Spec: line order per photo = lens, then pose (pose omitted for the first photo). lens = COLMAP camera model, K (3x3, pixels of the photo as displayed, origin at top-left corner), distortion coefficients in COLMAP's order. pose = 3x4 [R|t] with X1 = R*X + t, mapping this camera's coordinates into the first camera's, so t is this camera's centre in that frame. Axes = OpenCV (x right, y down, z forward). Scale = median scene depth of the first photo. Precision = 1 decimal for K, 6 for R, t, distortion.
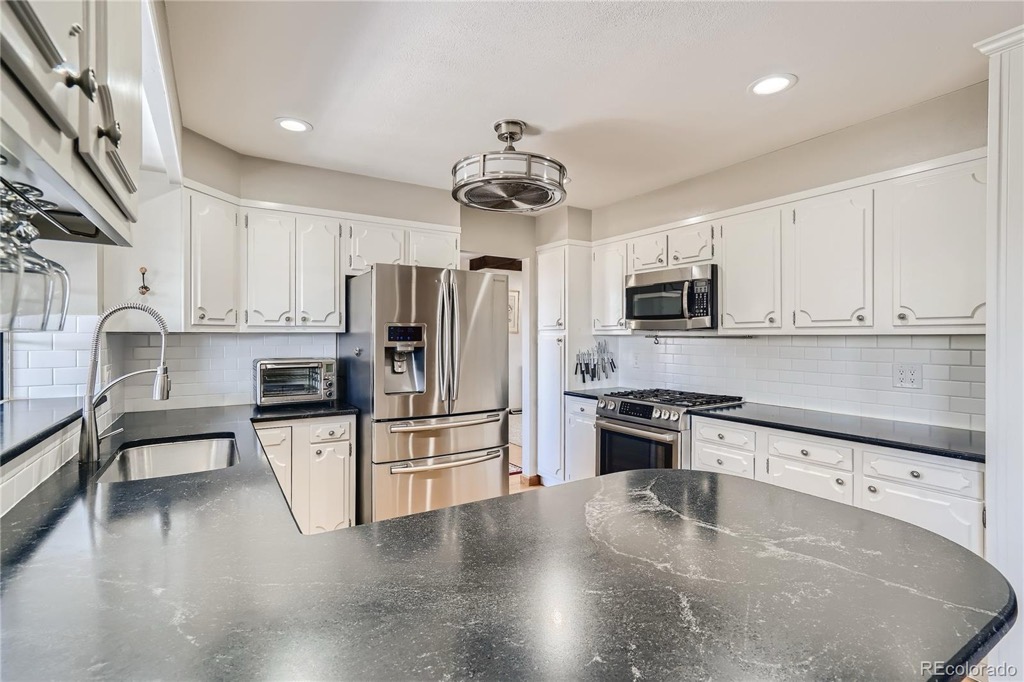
lens RADIAL K [[482.0, 0, 511.0], [0, 482.0, 332.8], [0, 0, 1]] dist [-0.002760, 0.000556]
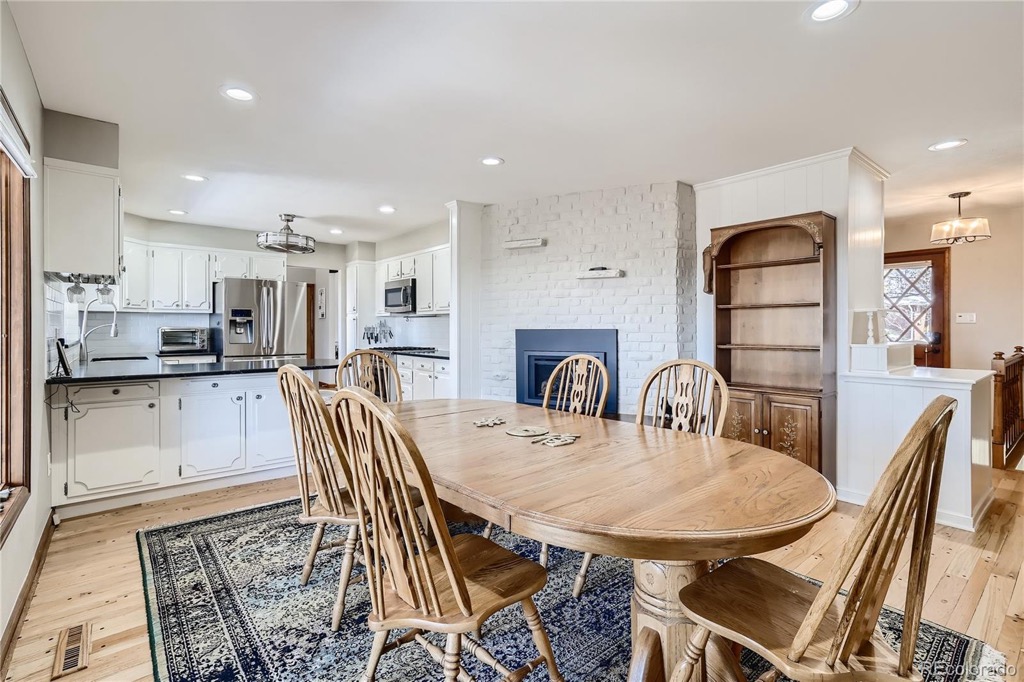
lens RADIAL K [[482.0, 0, 514.3], [0, 482.0, 325.7], [0, 0, 1]] dist [0.001647, 0.000957]
pose [[0.991497, 0.000192, 0.130127, 0.596179], [-0.000724, 0.999992, 0.004044, 0.041887], [-0.130126, -0.004104, 0.991489, -1.040472]]
